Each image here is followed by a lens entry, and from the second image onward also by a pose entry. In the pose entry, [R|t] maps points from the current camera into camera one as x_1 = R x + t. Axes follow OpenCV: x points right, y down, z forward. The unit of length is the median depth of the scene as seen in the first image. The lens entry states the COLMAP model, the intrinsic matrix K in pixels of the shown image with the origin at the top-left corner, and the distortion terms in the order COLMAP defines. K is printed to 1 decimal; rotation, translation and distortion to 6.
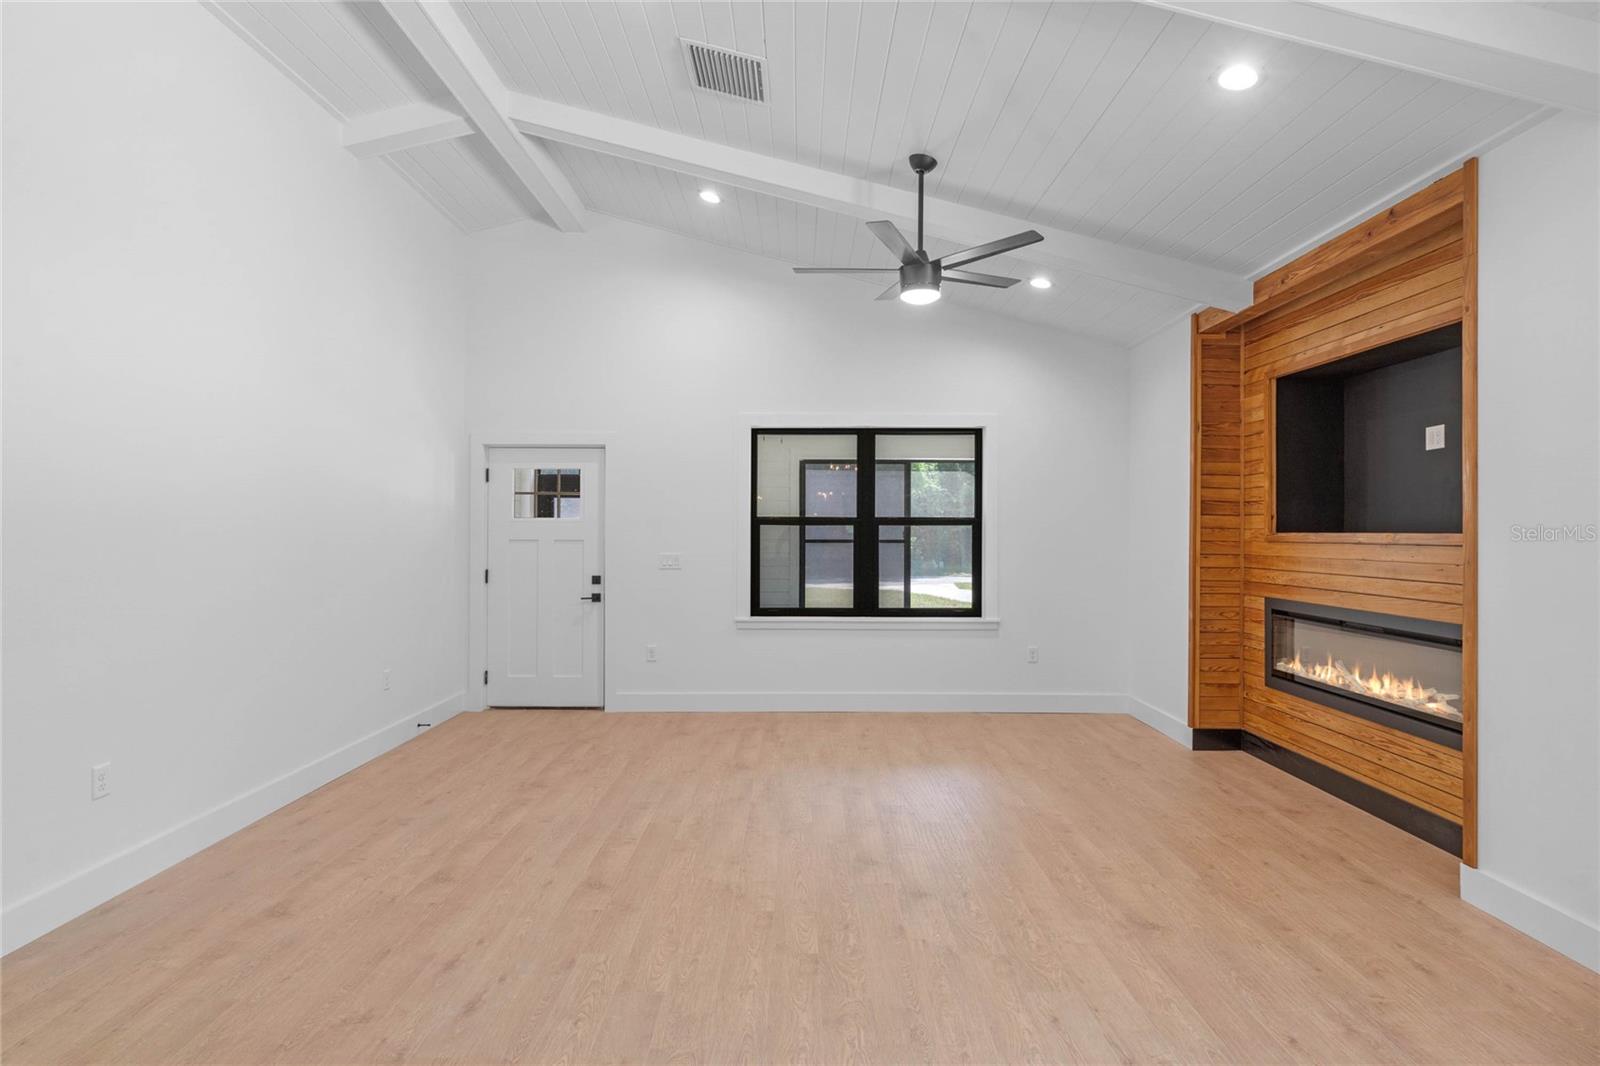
lens RADIAL K [[821.1, 0, 800.0], [0, 821.1, 533.0], [0, 0, 1]] dist [0.000647, -0.000683]
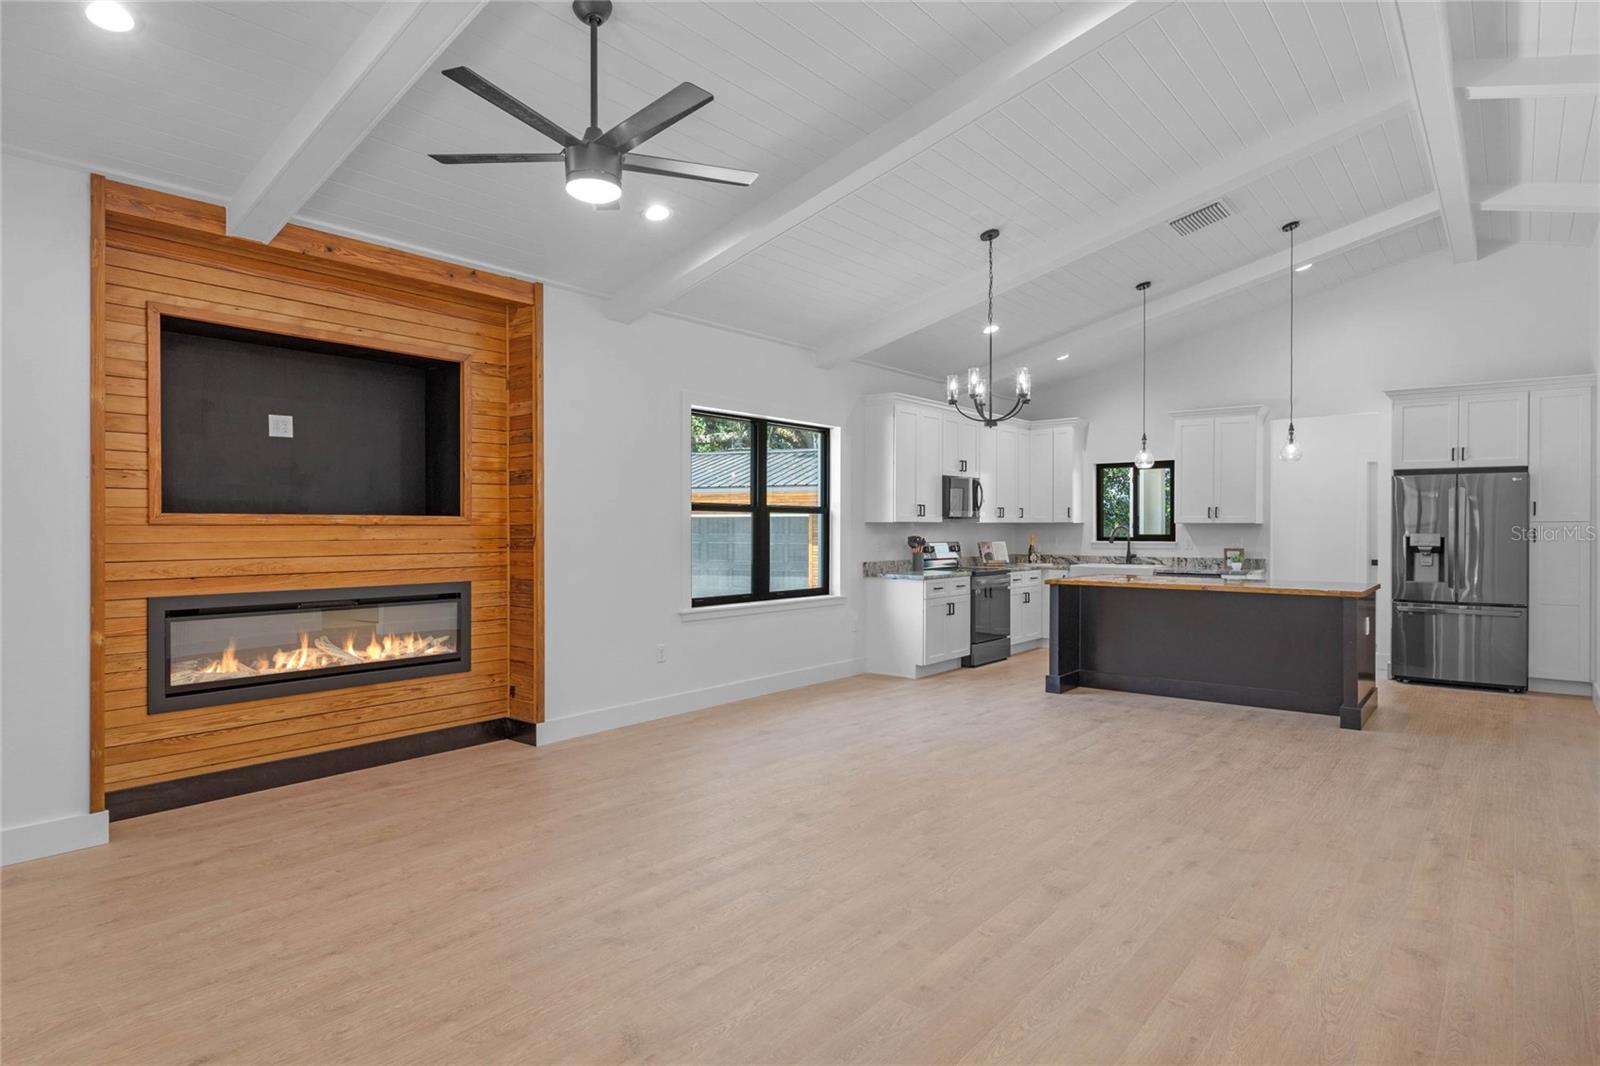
lens RADIAL K [[912.6, 0, 800.0], [0, 912.6, 533.0], [0, 0, 1]] dist [0.000567, -0.000263]
pose [[-0.783762, -0.010636, 0.620970, -0.473844], [-0.003402, 0.999912, 0.012832, 0.005666], [-0.621052, 0.007945, -0.783729, 1.425207]]
